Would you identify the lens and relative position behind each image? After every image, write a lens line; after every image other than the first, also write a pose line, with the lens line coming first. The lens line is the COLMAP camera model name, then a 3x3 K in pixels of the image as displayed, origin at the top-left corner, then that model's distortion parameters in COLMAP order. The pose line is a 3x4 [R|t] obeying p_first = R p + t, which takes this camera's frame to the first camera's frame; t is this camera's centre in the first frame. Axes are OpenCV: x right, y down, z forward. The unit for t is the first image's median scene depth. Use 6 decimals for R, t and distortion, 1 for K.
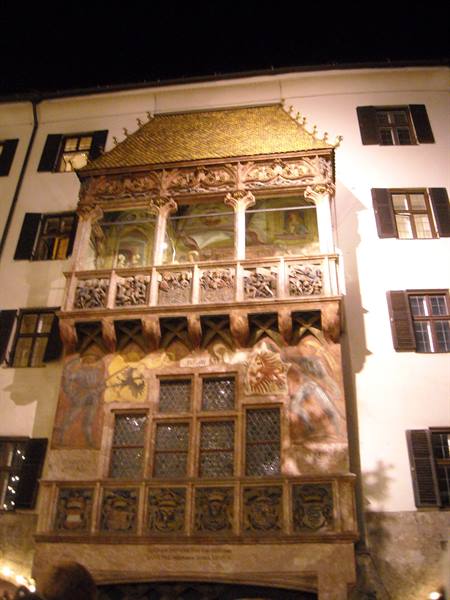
lens RADIAL K [[622.3, 0, 225.0], [0, 622.3, 300.0], [0, 0, 1]] dist [-0.128318, 0.005660]
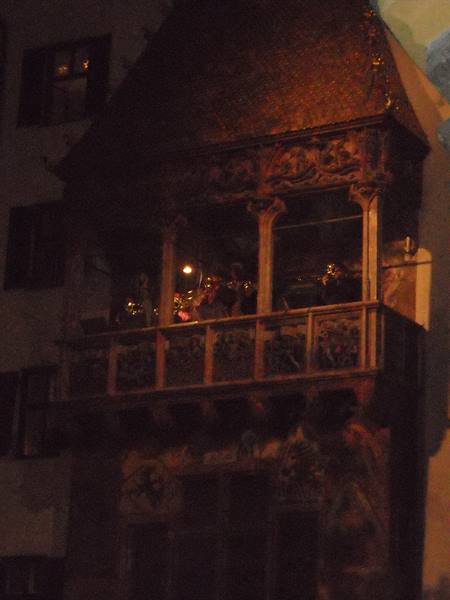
lens RADIAL K [[1715.9, 0, 225.0], [0, 1715.9, 300.0], [0, 0, 1]] dist [0.067339, 0.361224]
pose [[0.931642, -0.097154, -0.350150, 0.721553], [0.183783, 0.957247, 0.223389, -0.561413], [0.313477, -0.272470, 0.909666, -0.888344]]
